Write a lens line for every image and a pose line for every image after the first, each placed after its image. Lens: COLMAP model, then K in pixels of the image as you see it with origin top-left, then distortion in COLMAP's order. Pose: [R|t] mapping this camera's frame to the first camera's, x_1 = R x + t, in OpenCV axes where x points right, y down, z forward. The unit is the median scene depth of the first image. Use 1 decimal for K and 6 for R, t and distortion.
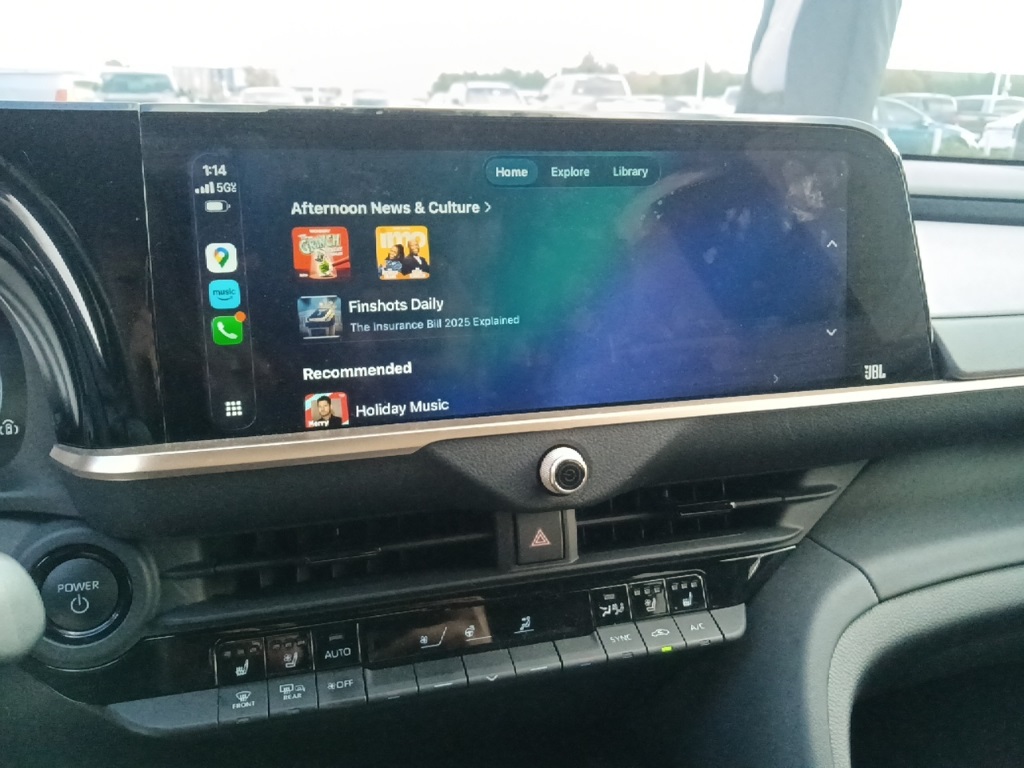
lens RADIAL K [[822.2, 0, 514.0], [0, 822.2, 385.9], [0, 0, 1]] dist [0.000080, 0.009836]
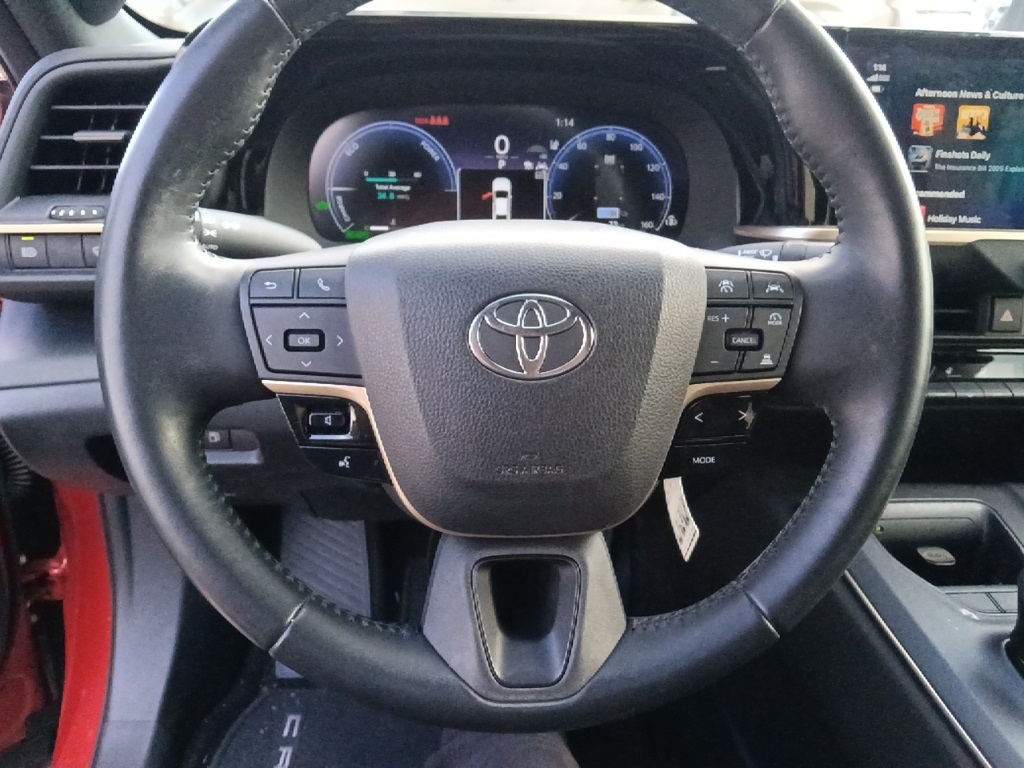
lens RADIAL K [[822.2, 0, 510.2], [0, 822.2, 380.8], [0, 0, 1]] dist [0.000080, 0.009836]
pose [[0.982650, 0.091864, -0.161124, -0.732303], [-0.076939, 0.992349, 0.096555, 0.264170], [0.168761, -0.082483, 0.982200, -0.823355]]
